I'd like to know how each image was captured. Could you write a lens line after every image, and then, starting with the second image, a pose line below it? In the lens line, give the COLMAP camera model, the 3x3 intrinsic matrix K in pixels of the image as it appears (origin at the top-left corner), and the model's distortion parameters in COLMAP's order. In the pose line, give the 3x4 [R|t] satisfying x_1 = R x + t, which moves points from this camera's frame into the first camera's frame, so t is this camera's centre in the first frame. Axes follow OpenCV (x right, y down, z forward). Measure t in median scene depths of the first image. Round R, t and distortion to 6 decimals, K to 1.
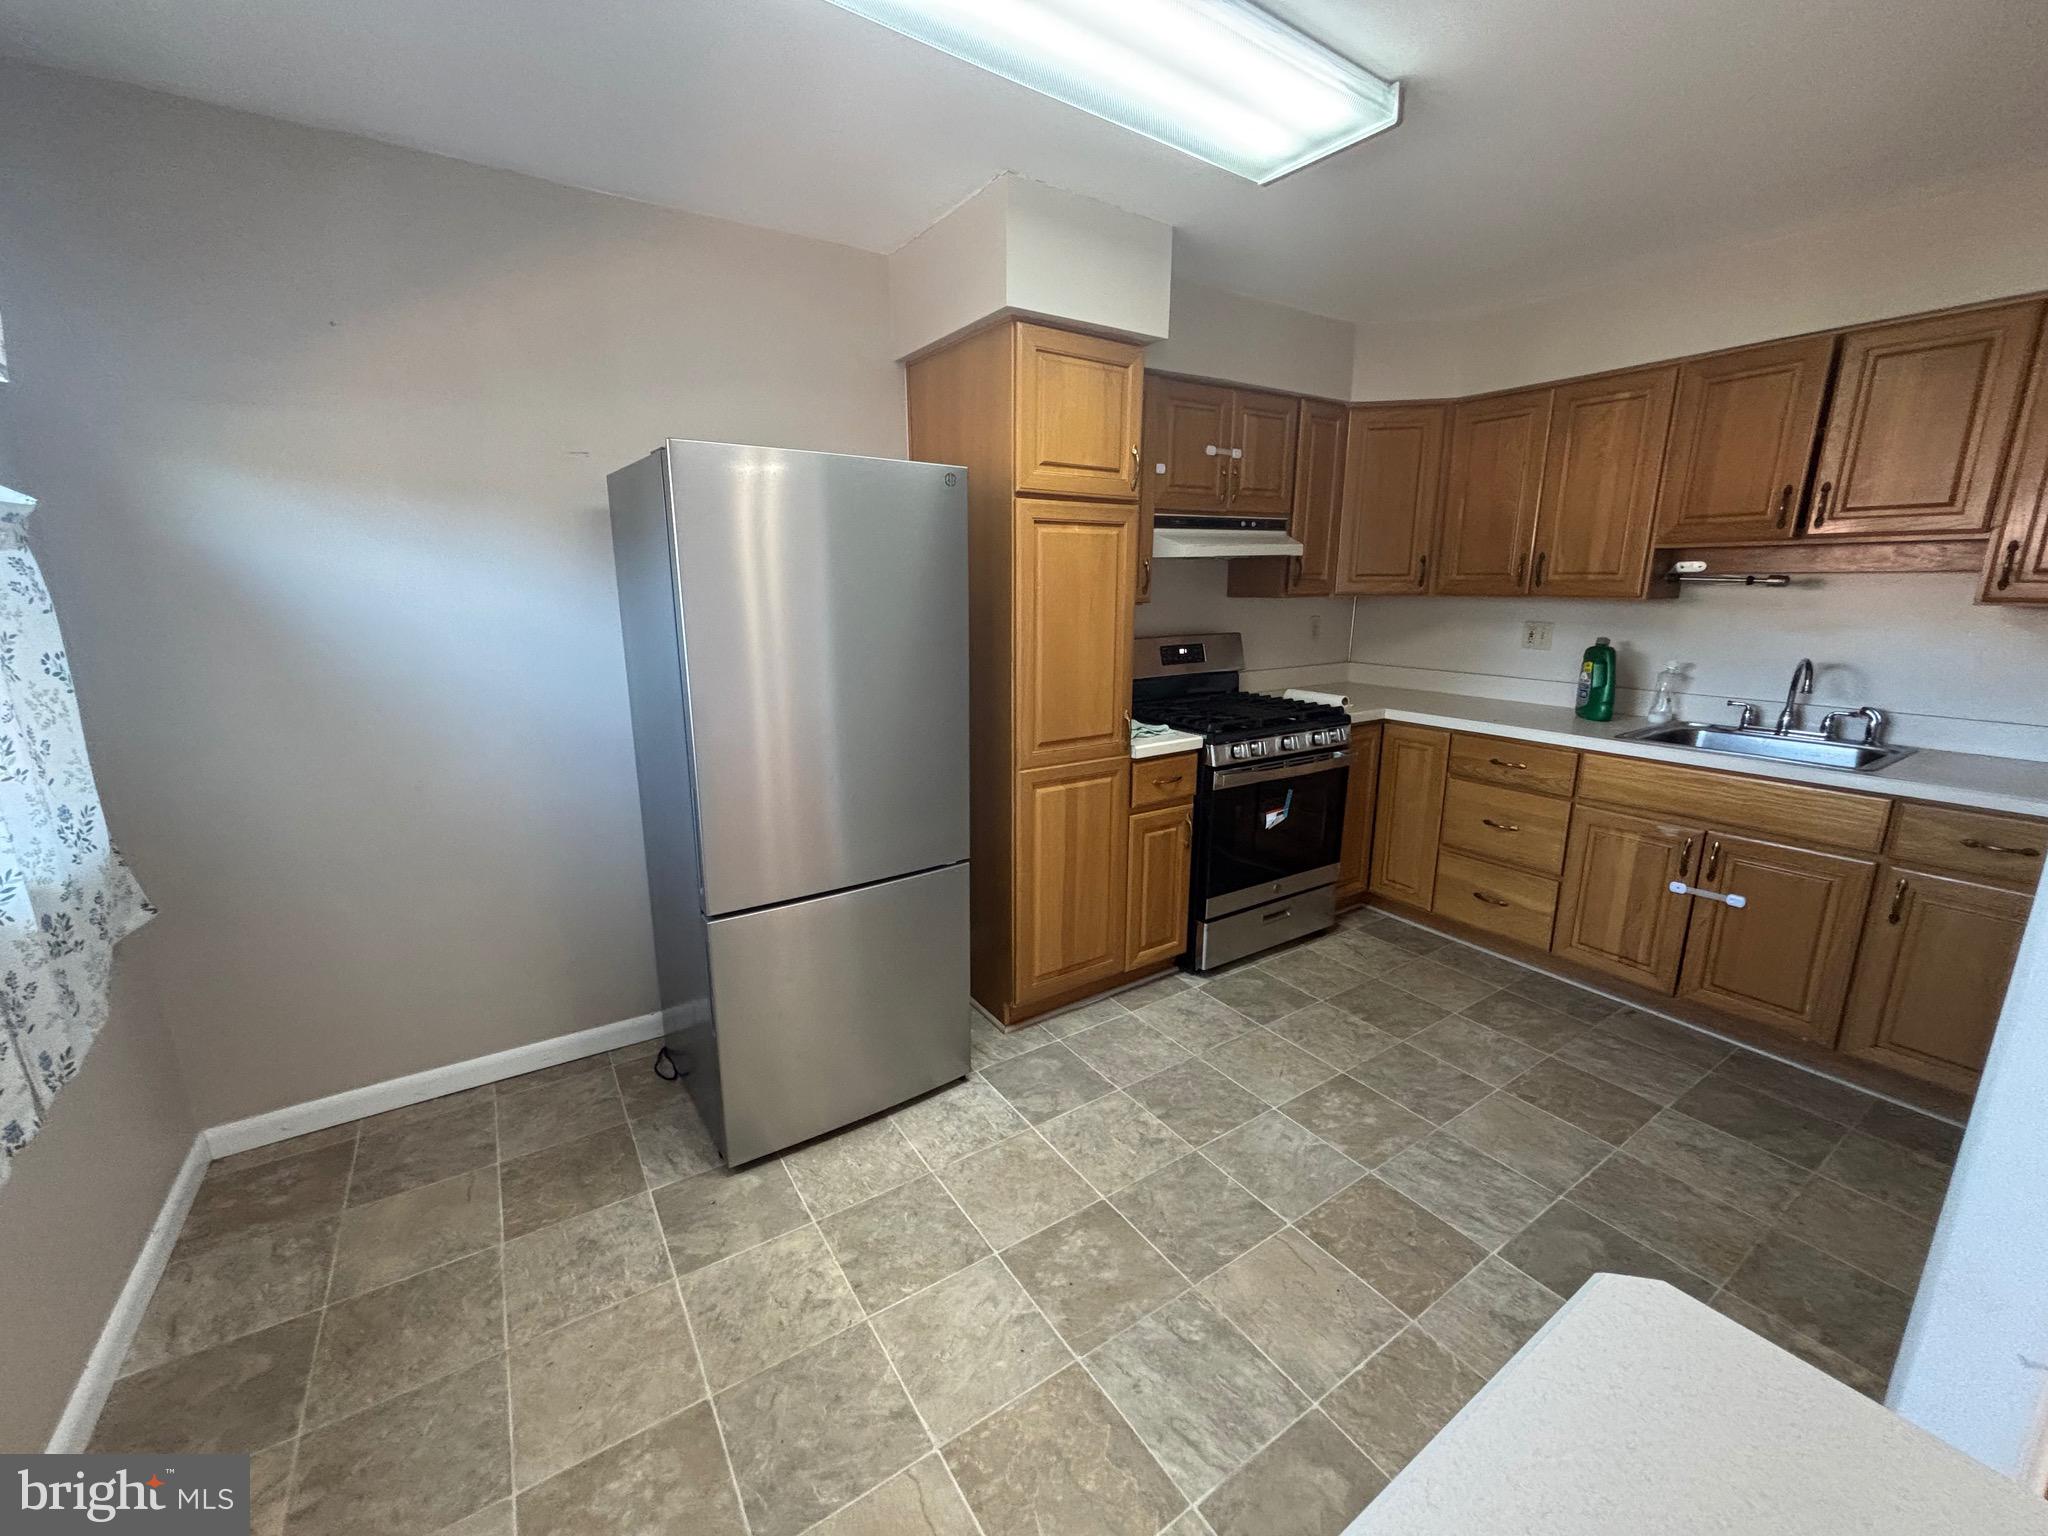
lens RADIAL K [[826.3, 0, 1024.0], [0, 826.3, 768.0], [0, 0, 1]] dist [-0.001040, 0.007510]
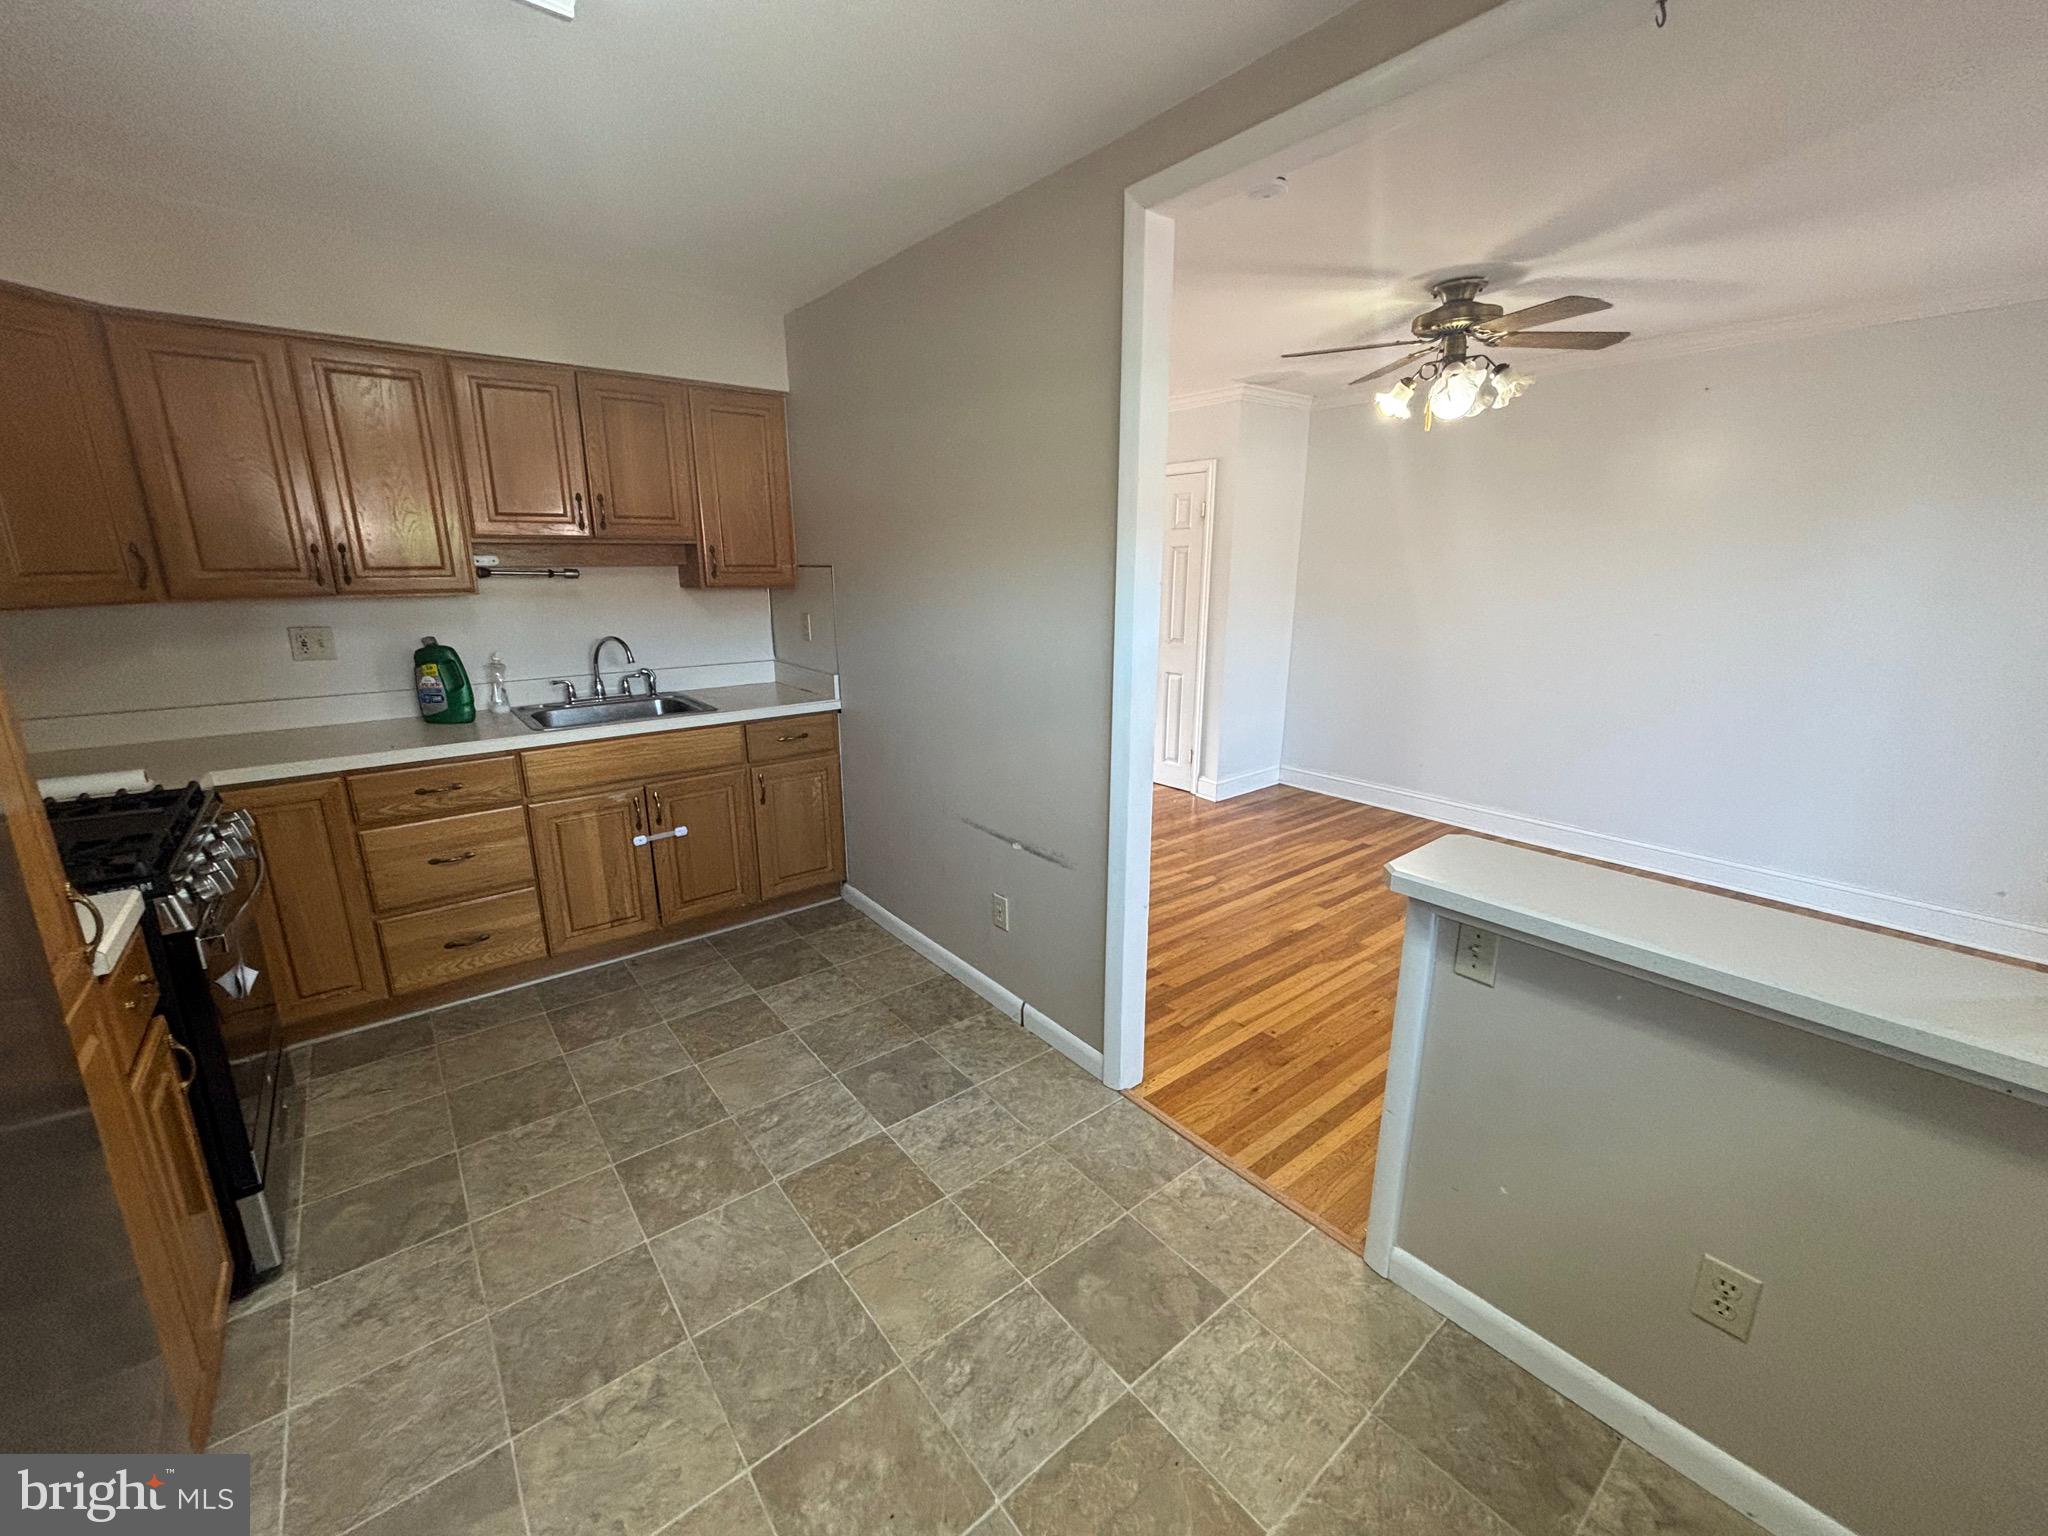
lens RADIAL K [[826.3, 0, 1024.0], [0, 826.3, 768.0], [0, 0, 1]] dist [-0.001040, 0.007510]
pose [[-0.085759, -0.247617, 0.965055, -0.378500], [0.225696, 0.938615, 0.260889, -0.143807], [-0.970416, 0.240182, -0.024608, 0.530875]]
